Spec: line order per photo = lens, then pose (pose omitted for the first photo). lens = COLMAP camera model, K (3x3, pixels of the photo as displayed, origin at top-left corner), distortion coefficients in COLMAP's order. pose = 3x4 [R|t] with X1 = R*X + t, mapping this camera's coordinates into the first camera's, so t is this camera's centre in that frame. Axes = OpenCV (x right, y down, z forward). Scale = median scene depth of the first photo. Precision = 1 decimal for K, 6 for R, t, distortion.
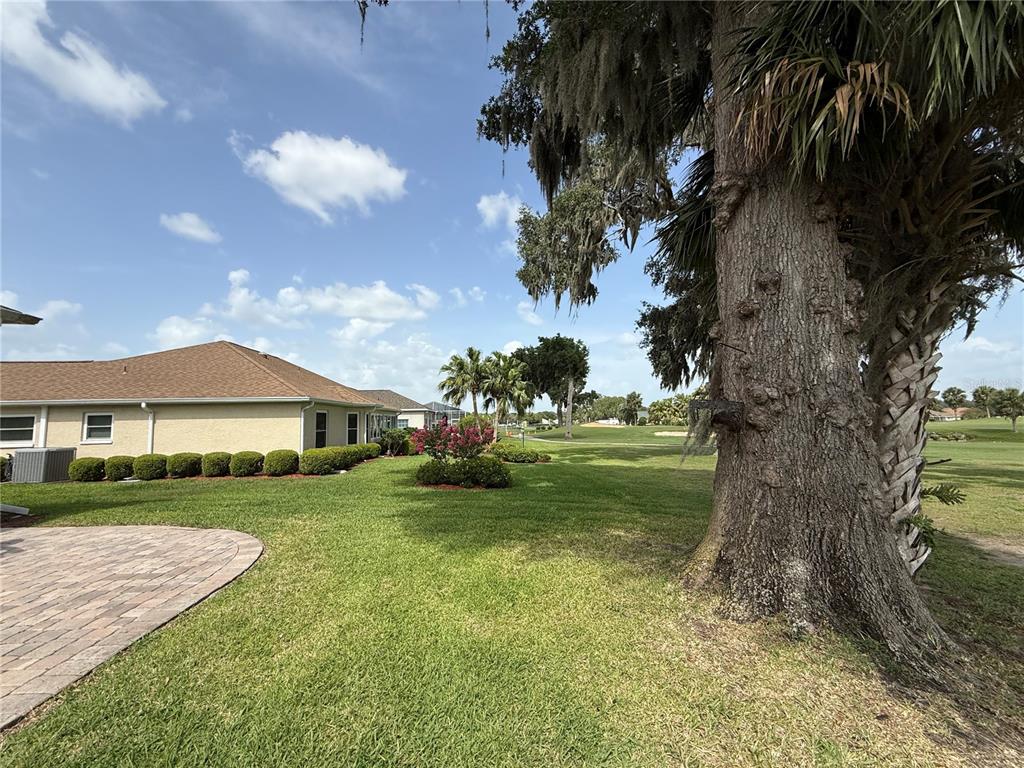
lens RADIAL K [[406.2, 0, 509.6], [0, 406.2, 383.5], [0, 0, 1]] dist [0.000276, -0.000035]
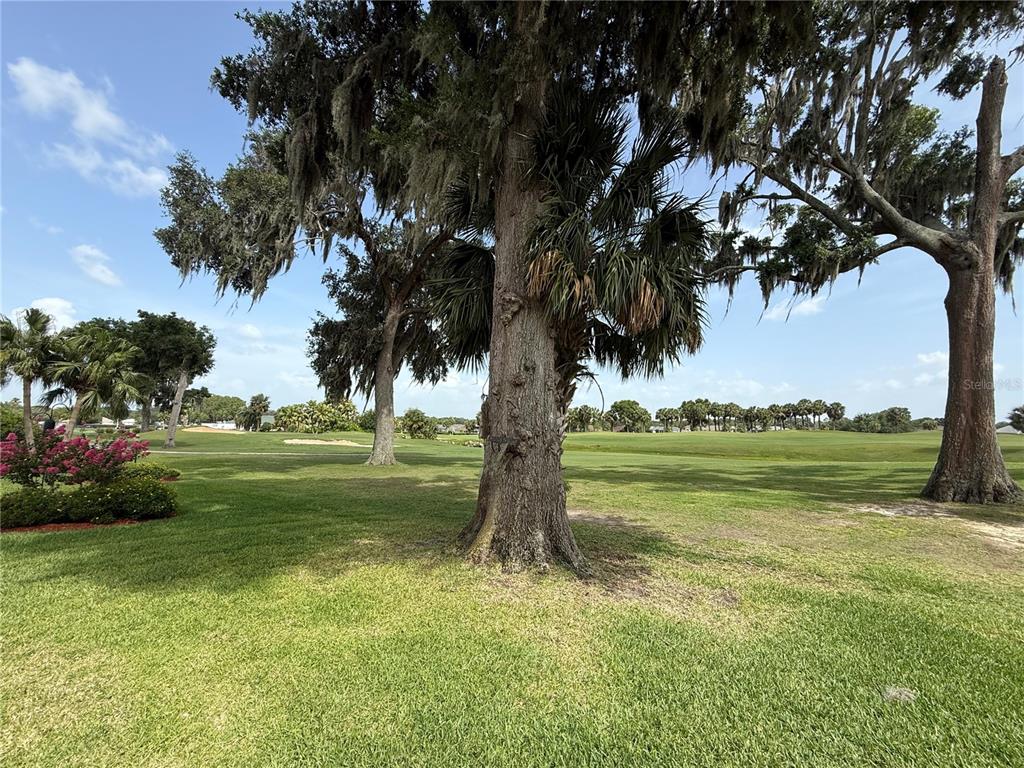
lens RADIAL K [[406.2, 0, 507.4], [0, 406.2, 384.3], [0, 0, 1]] dist [0.000276, -0.000035]
pose [[0.644574, 0.115126, 0.755825, -0.117323], [-0.104562, 0.992583, -0.062017, -0.011185], [-0.757358, -0.039056, 0.651831, -0.004303]]
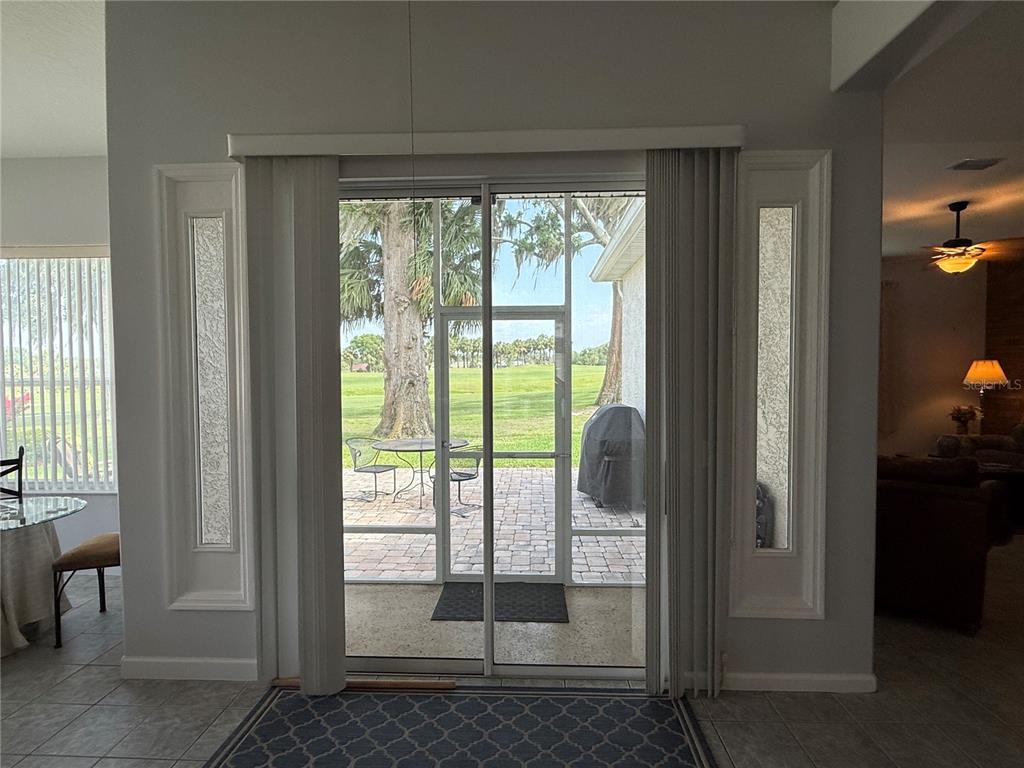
lens RADIAL K [[516.0, 0, 509.8], [0, 516.0, 386.6], [0, 0, 1]] dist [0.004408, -0.002077]
pose [[0.135915, -0.015715, 0.990596, -0.545900], [-0.083845, 0.996105, 0.027307, -0.008592], [-0.987166, -0.086768, 0.134068, -0.047701]]
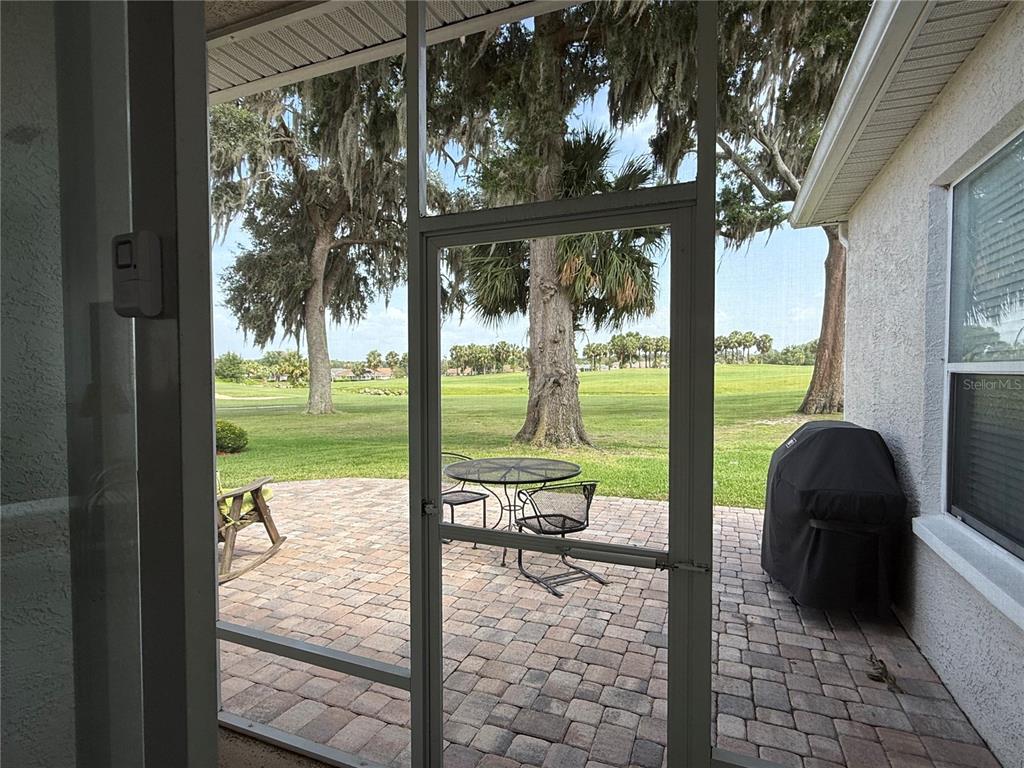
lens RADIAL K [[516.0, 0, 511.5], [0, 516.0, 384.4], [0, 0, 1]] dist [0.004408, -0.002077]
pose [[0.464093, -0.007419, 0.885755, -0.435166], [-0.083418, 0.995155, 0.052042, -0.007871], [-0.881850, -0.098040, 0.461226, -0.053094]]
